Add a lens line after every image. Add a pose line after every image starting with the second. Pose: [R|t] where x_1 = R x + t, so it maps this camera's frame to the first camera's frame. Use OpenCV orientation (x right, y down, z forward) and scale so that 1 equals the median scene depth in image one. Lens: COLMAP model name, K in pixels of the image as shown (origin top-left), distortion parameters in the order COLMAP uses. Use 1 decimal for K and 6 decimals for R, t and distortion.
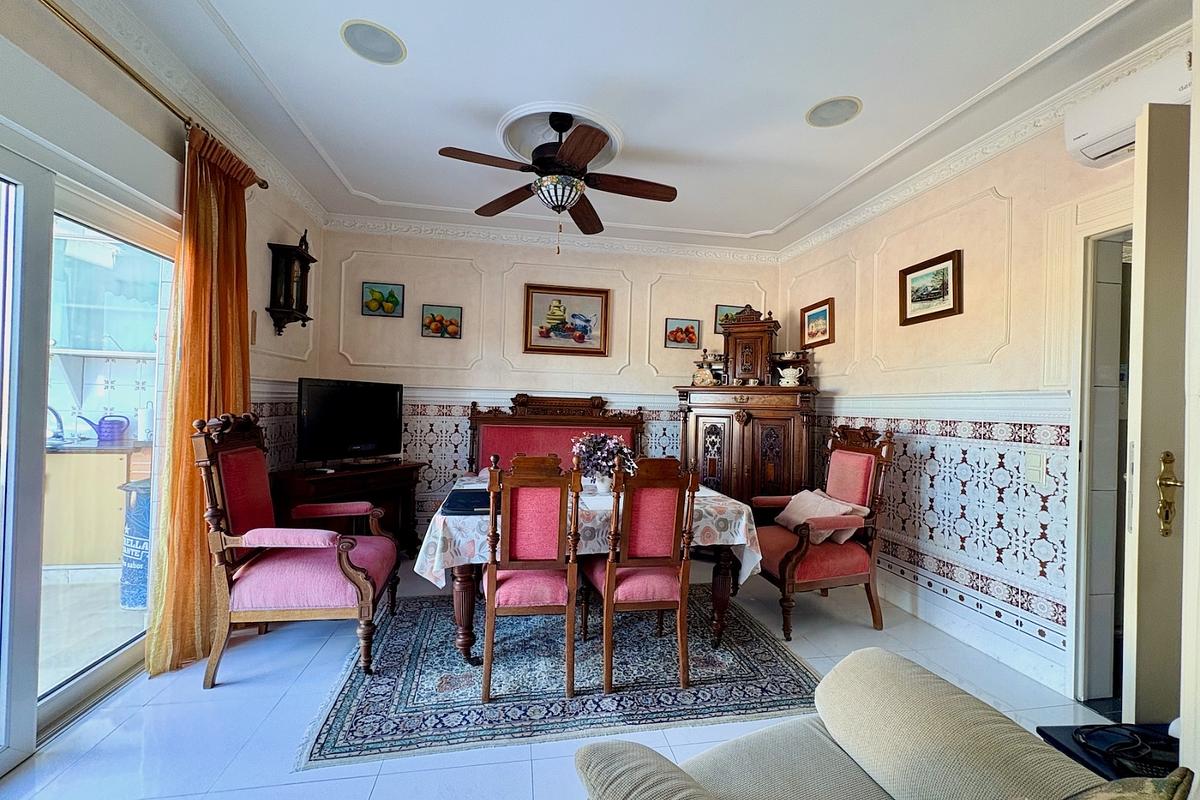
lens RADIAL K [[476.5, 0, 601.4], [0, 476.5, 399.9], [0, 0, 1]] dist [-0.001334, 0.000815]
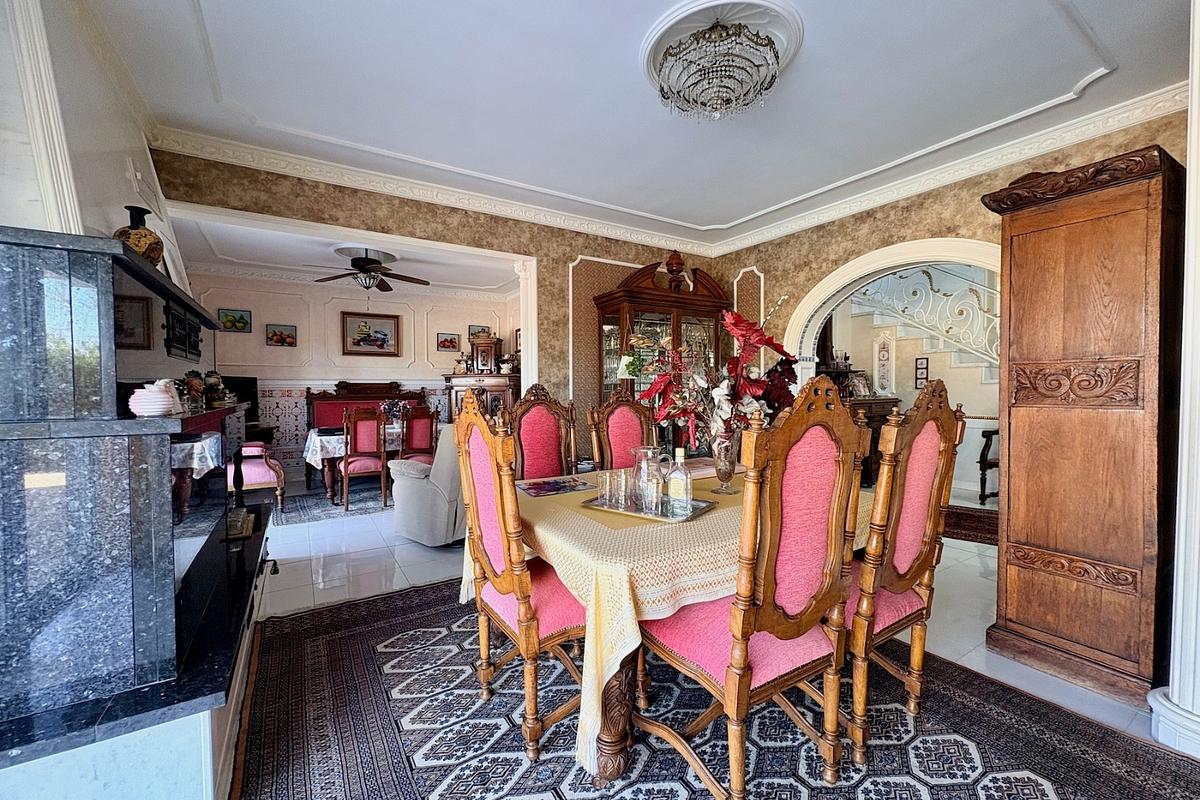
lens RADIAL K [[476.5, 0, 599.8], [0, 476.5, 397.1], [0, 0, 1]] dist [-0.001334, 0.000815]
pose [[0.925373, -0.039607, 0.376982, 0.026592], [0.027766, 0.998937, 0.036795, 0.005056], [-0.378039, -0.023582, 0.925489, -0.802499]]
